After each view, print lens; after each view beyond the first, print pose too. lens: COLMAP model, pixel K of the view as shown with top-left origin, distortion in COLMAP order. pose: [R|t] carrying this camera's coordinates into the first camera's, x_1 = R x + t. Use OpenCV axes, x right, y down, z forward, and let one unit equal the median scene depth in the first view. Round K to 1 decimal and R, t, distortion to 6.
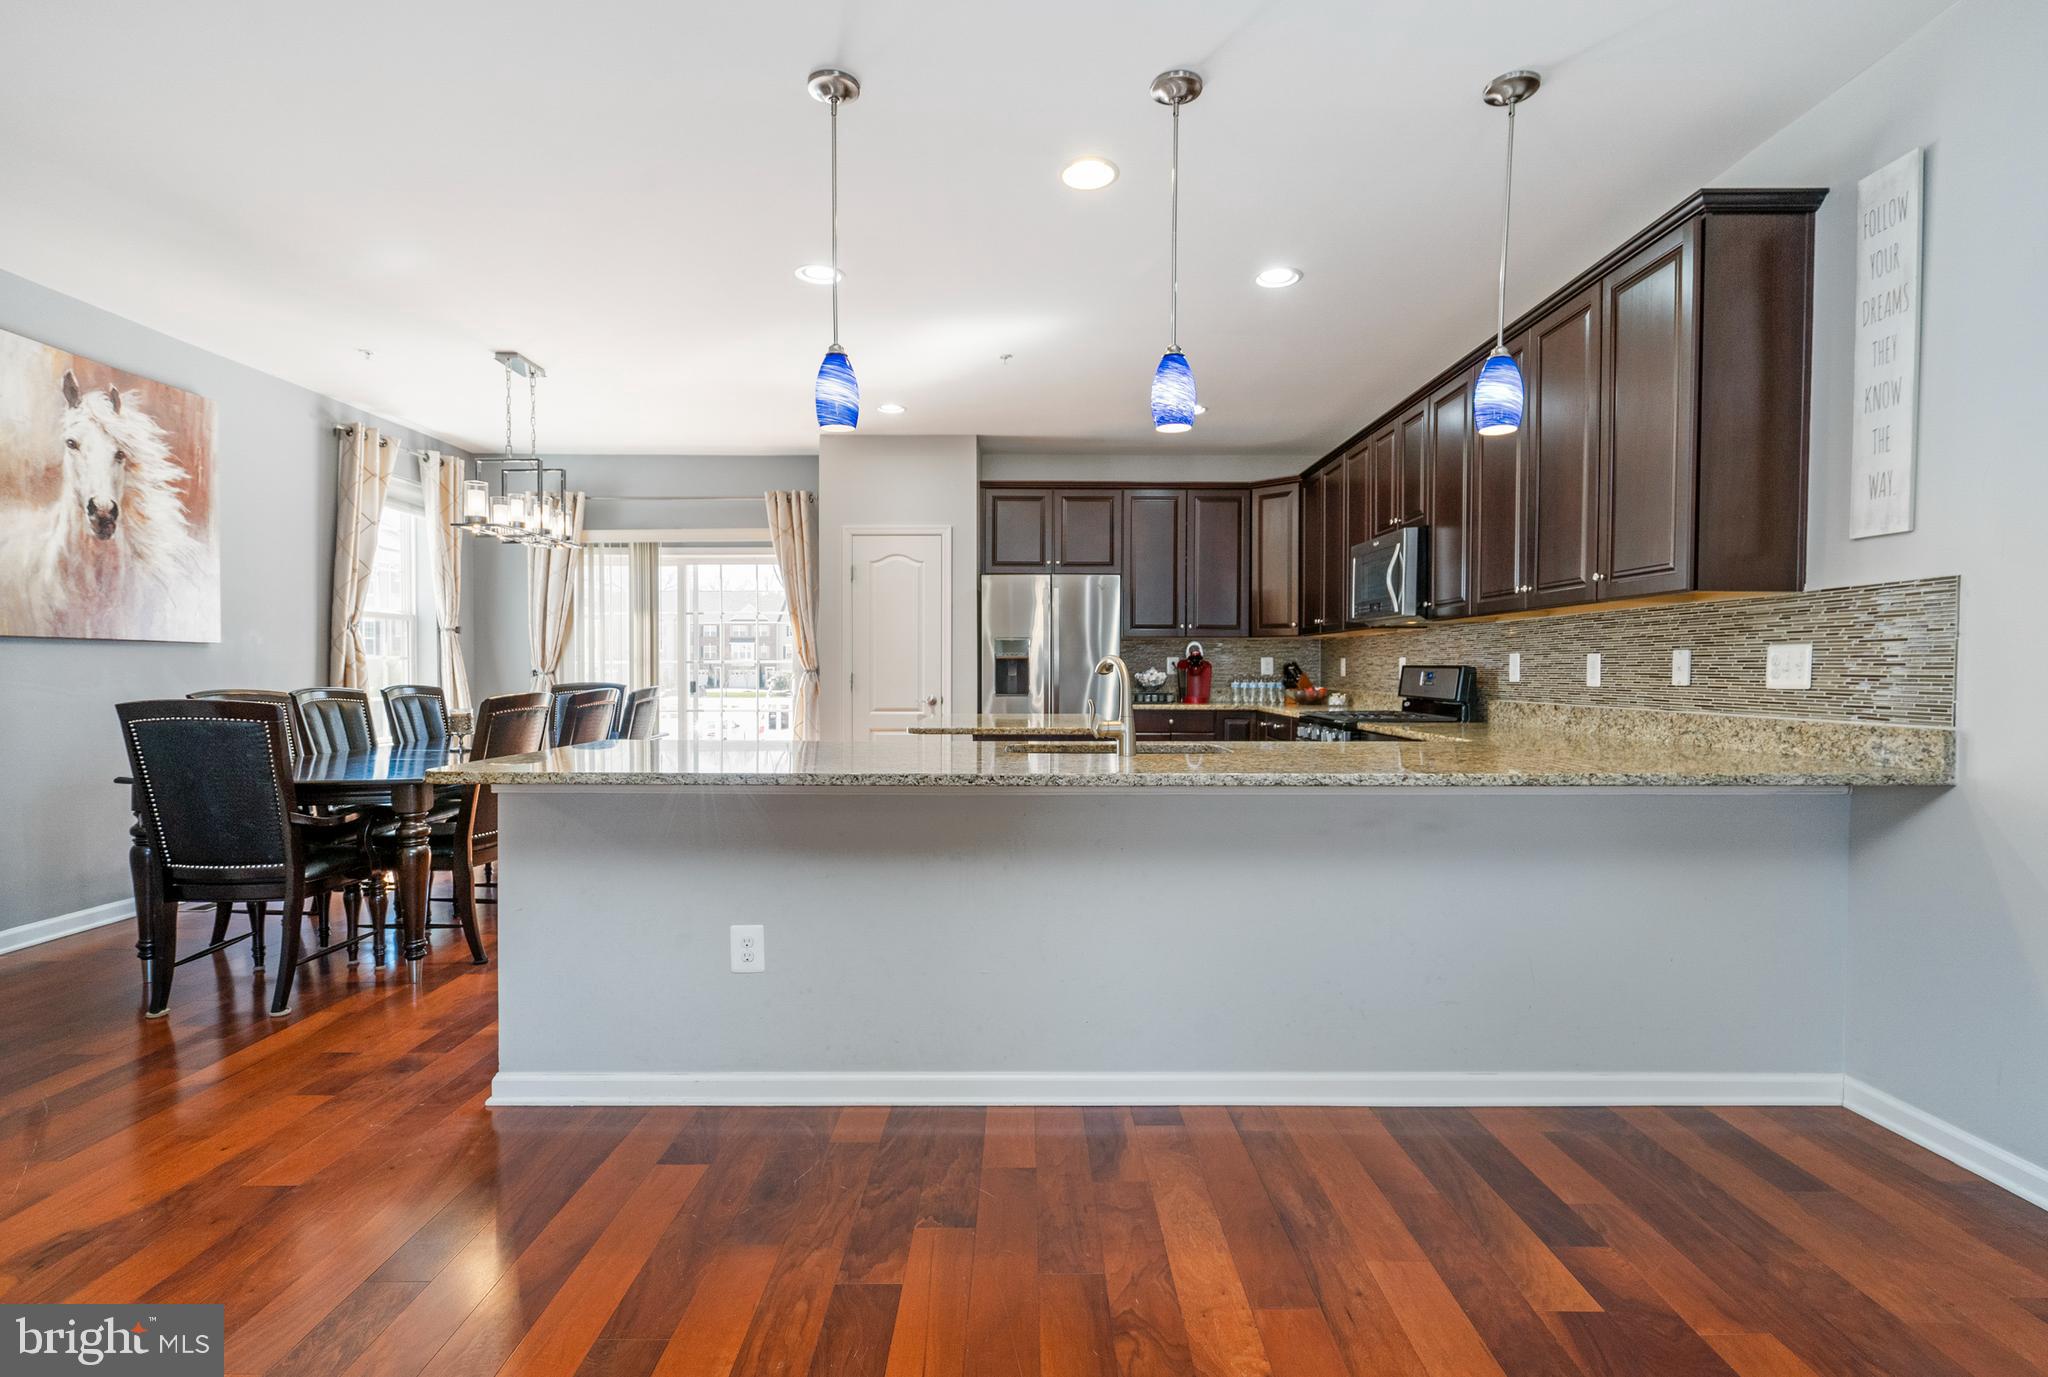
lens RADIAL K [[978.3, 0, 1030.2], [0, 978.3, 687.2], [0, 0, 1]] dist [0.000461, -0.000278]
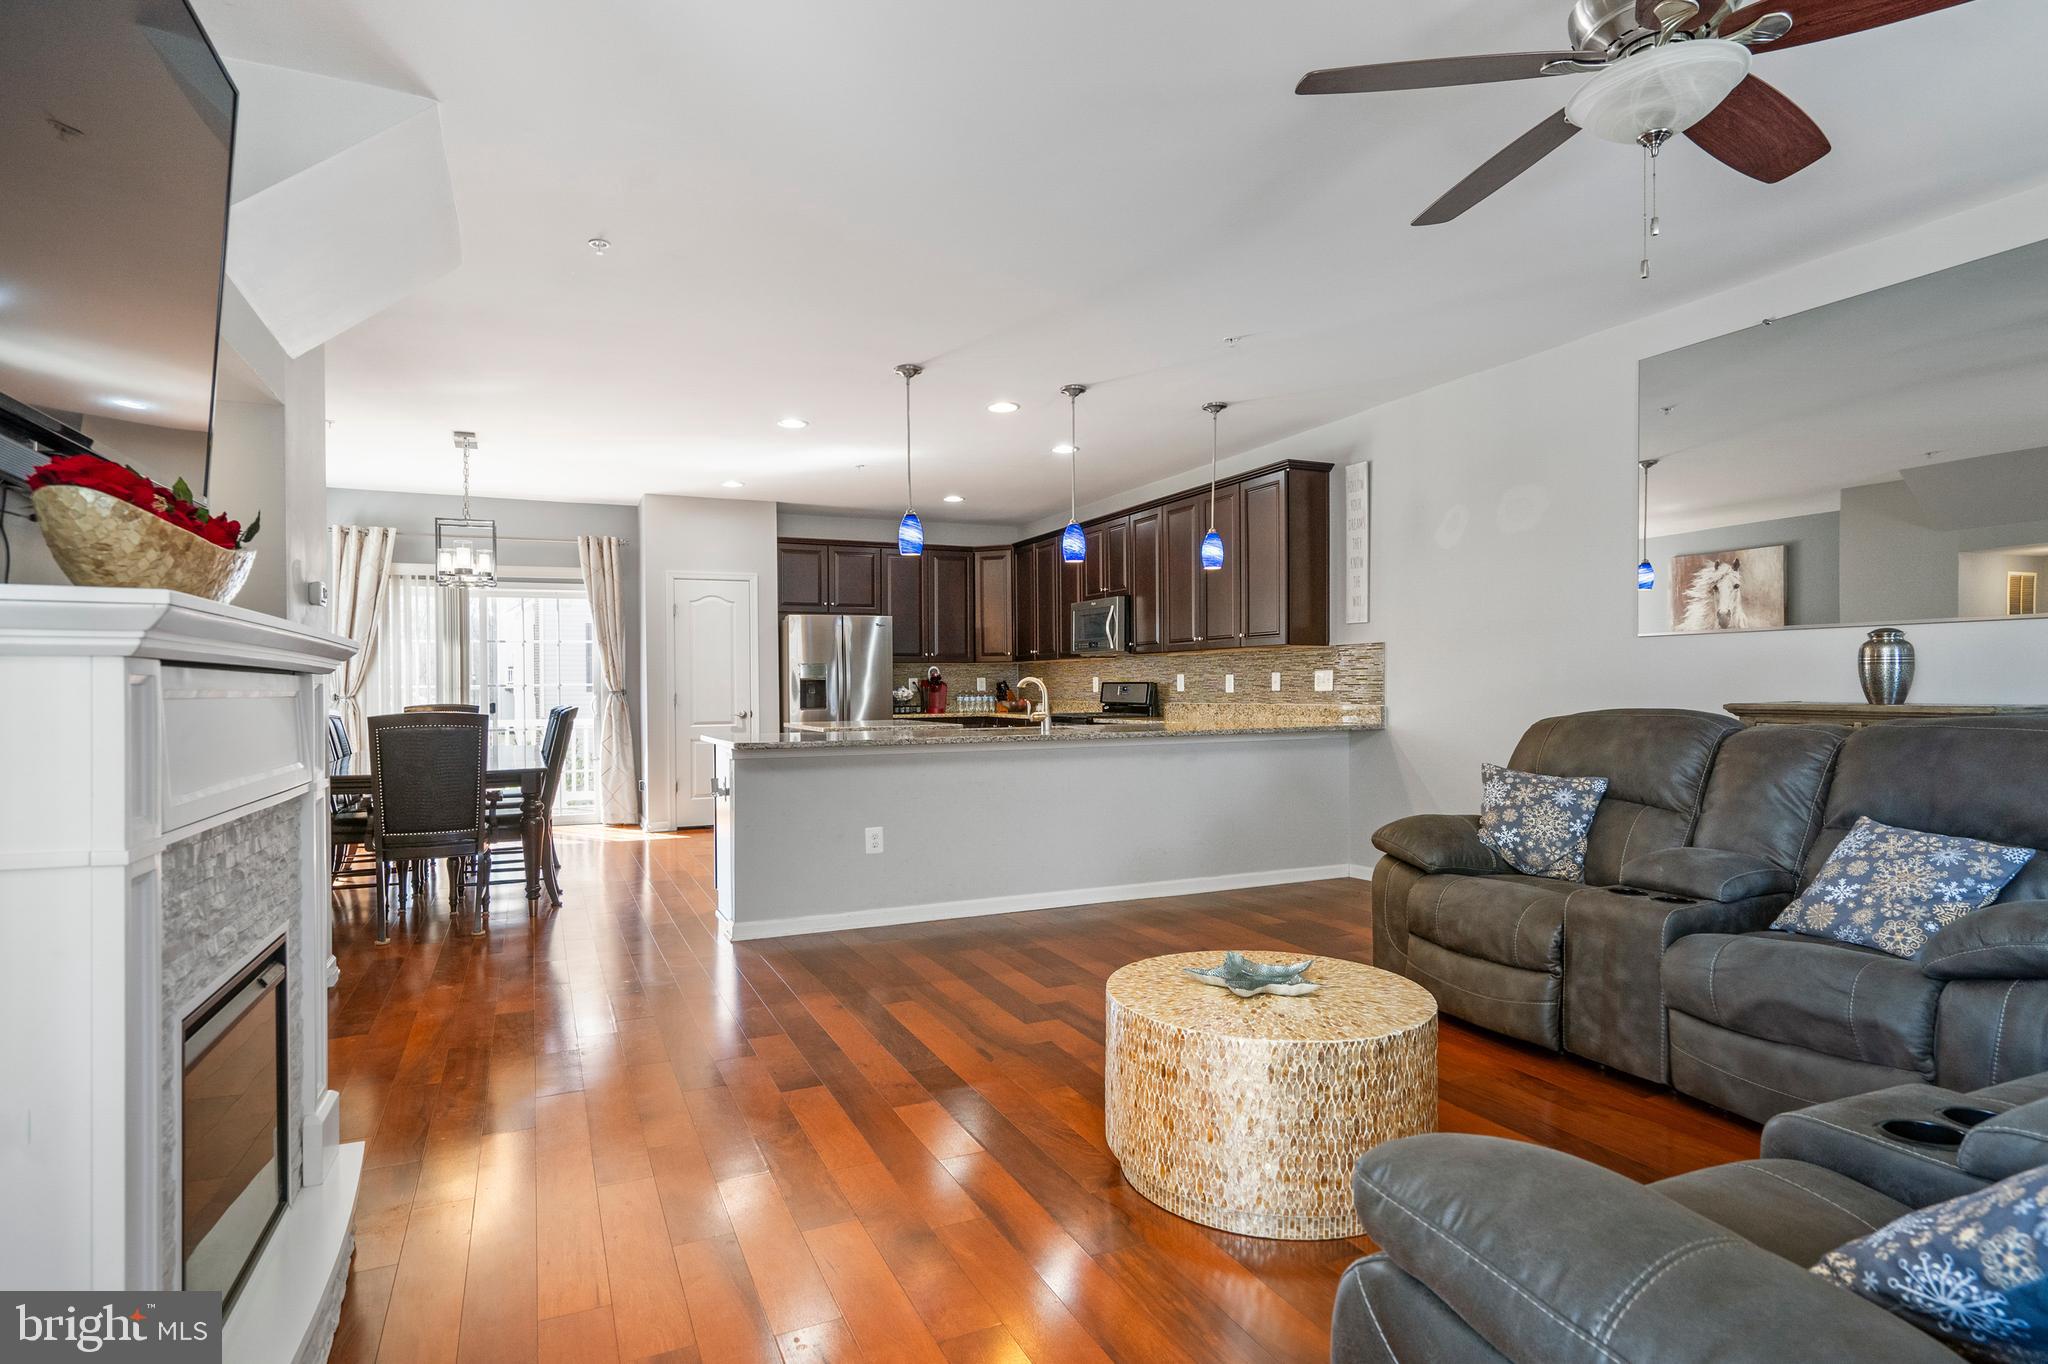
lens RADIAL K [[1068.5, 0, 1001.0], [0, 1068.5, 689.7], [0, 0, 1]] dist [0.000820, 0.000438]
pose [[0.914843, -0.010900, 0.403661, -0.525068], [0.018502, 0.999717, -0.014939, 0.013314], [-0.403385, 0.021135, 0.914786, -0.549852]]
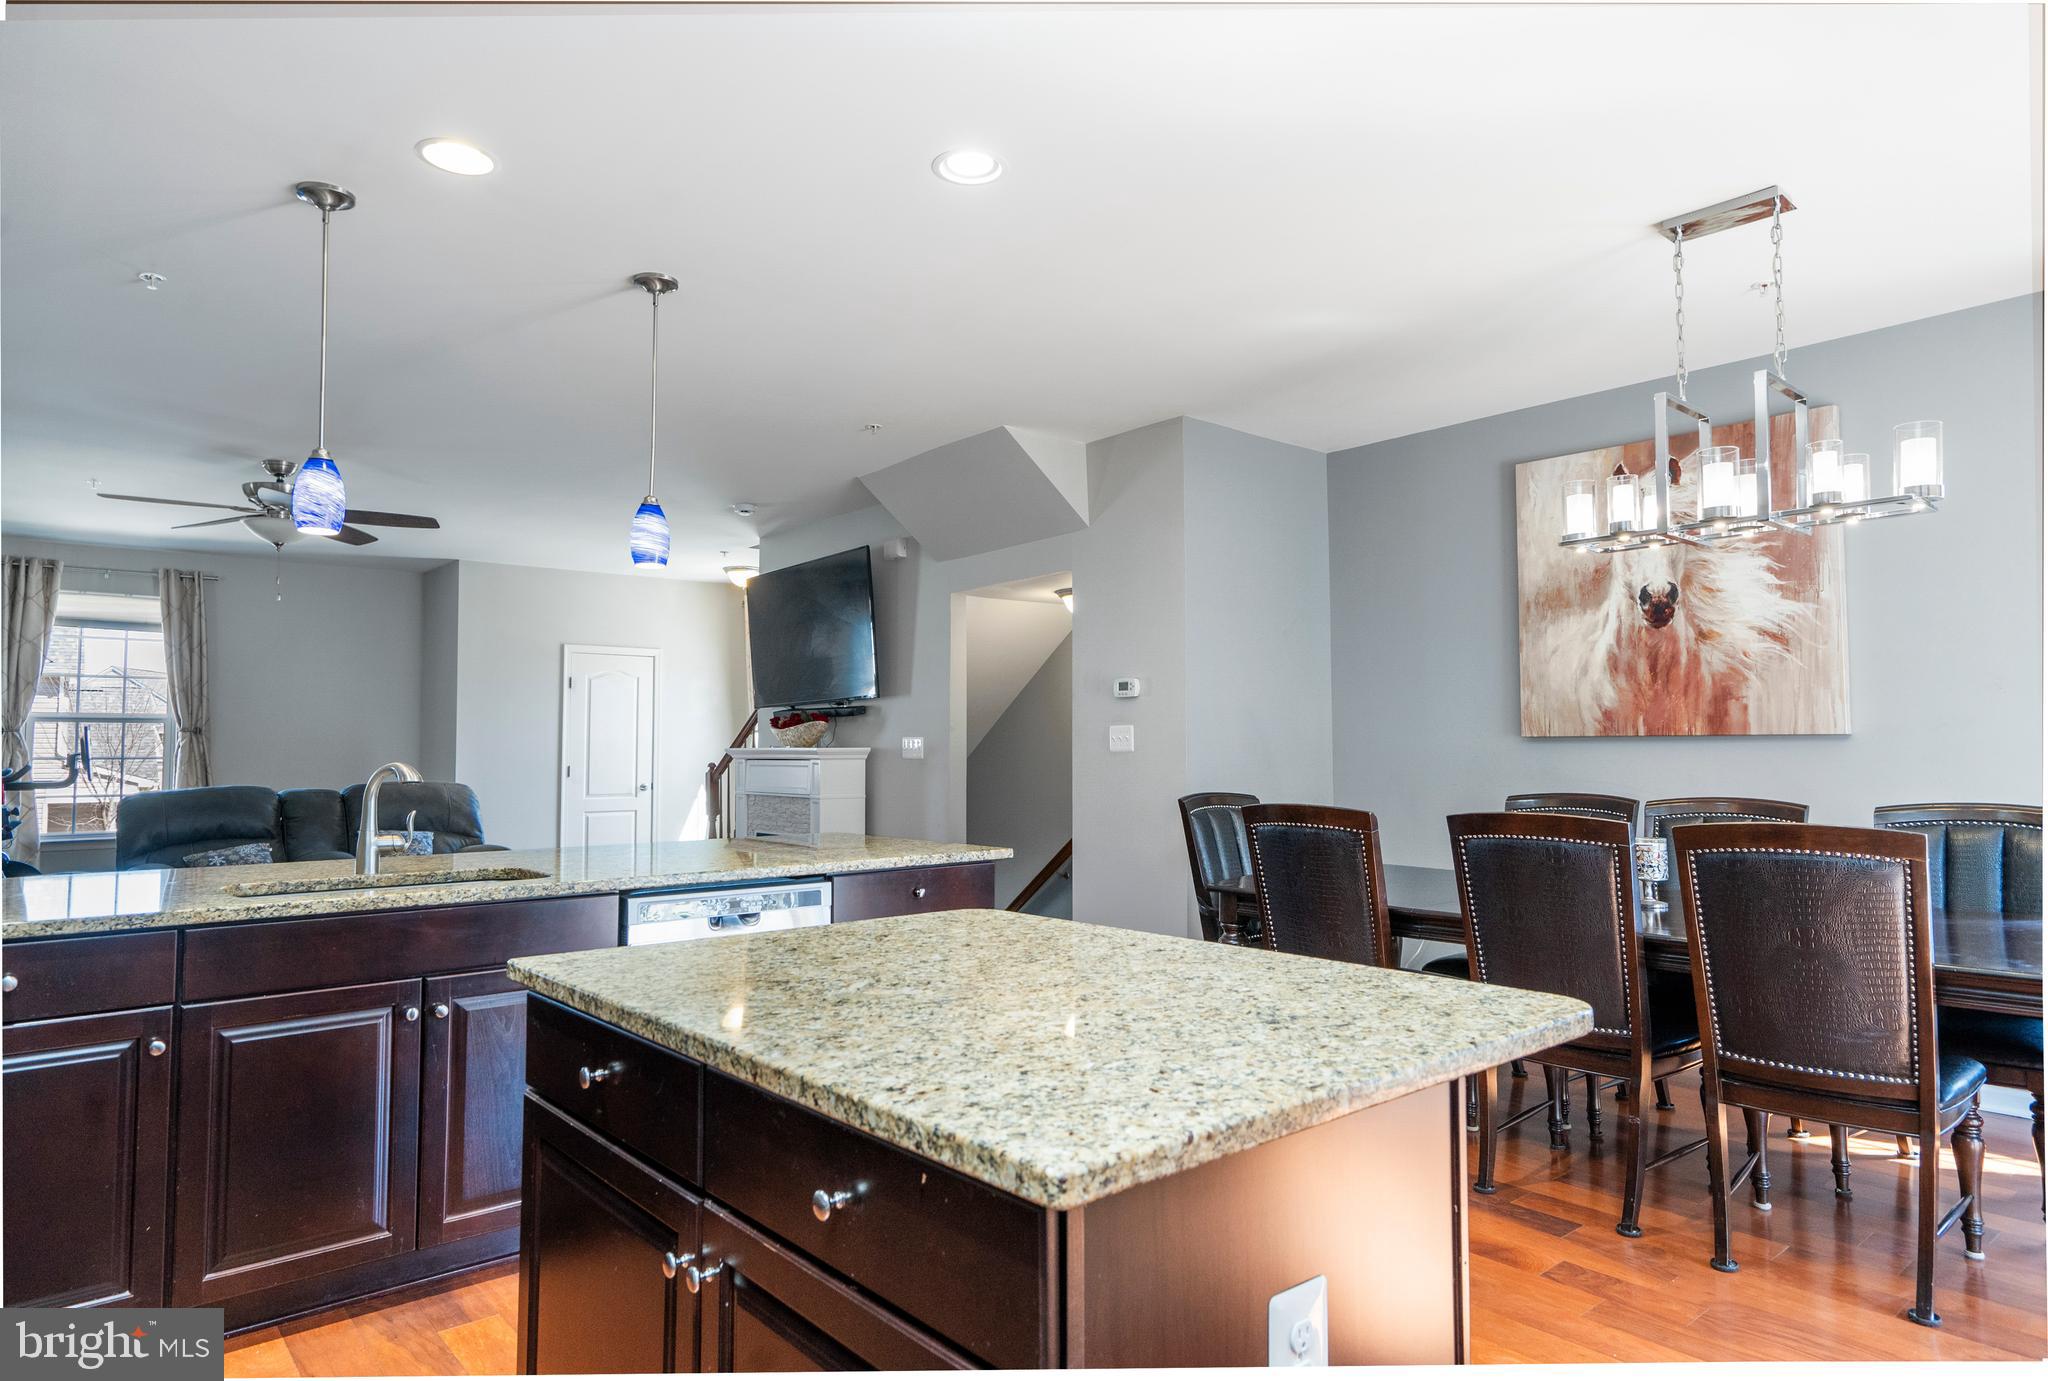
lens RADIAL K [[1191.6, 0, 1024.0], [0, 1191.6, 690.5], [0, 0, 1]] dist [-0.013860, -0.000266]
pose [[-0.758882, -0.034251, -0.650326, 0.229003], [-0.010400, 0.999126, -0.040485, -0.039253], [0.651145, -0.023959, -0.758575, 1.430927]]
